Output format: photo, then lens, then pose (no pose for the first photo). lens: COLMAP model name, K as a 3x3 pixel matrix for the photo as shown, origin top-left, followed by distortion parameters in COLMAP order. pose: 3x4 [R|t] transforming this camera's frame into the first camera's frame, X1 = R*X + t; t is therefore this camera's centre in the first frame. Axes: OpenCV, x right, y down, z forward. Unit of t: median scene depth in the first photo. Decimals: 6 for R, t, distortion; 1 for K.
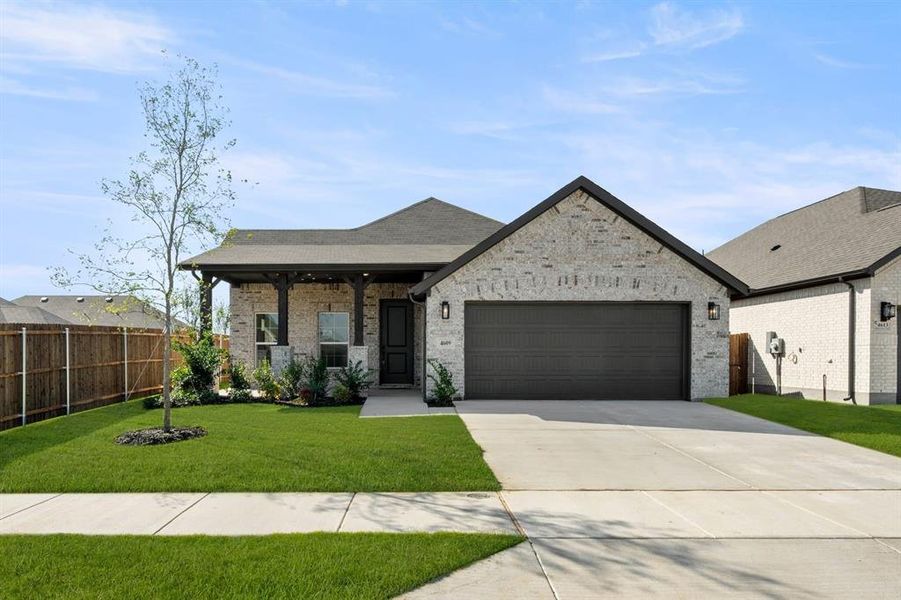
lens RADIAL K [[379.4, 0, 450.5], [0, 379.4, 300.0], [0, 0, 1]] dist [-0.000765, 0.000288]
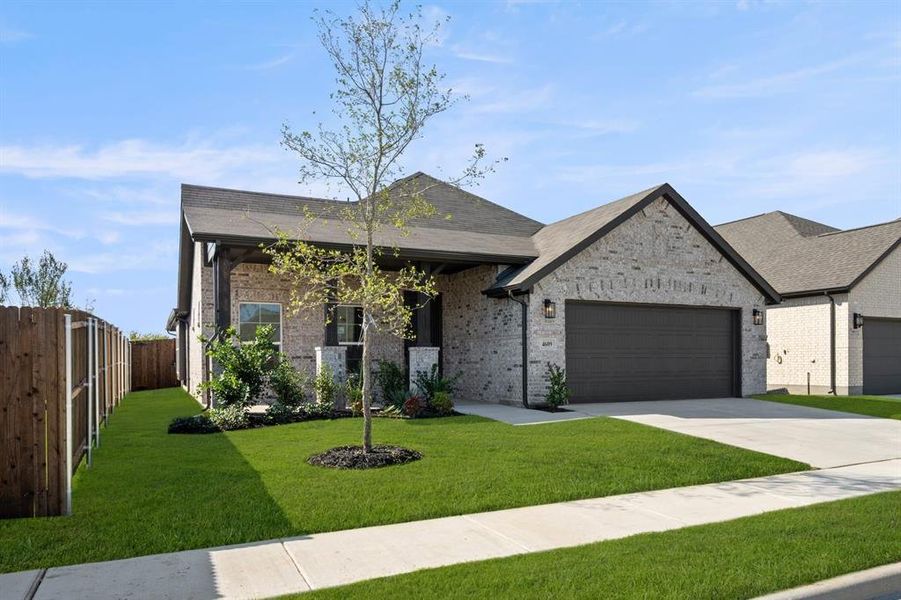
lens RADIAL K [[463.8, 0, 450.1], [0, 463.8, 284.8], [0, 0, 1]] dist [-0.000122, -0.000452]
pose [[0.941076, 0.048587, 0.334687, -0.621996], [-0.043134, 0.998788, -0.023710, 0.005324], [-0.335433, 0.007877, 0.942031, 0.005792]]
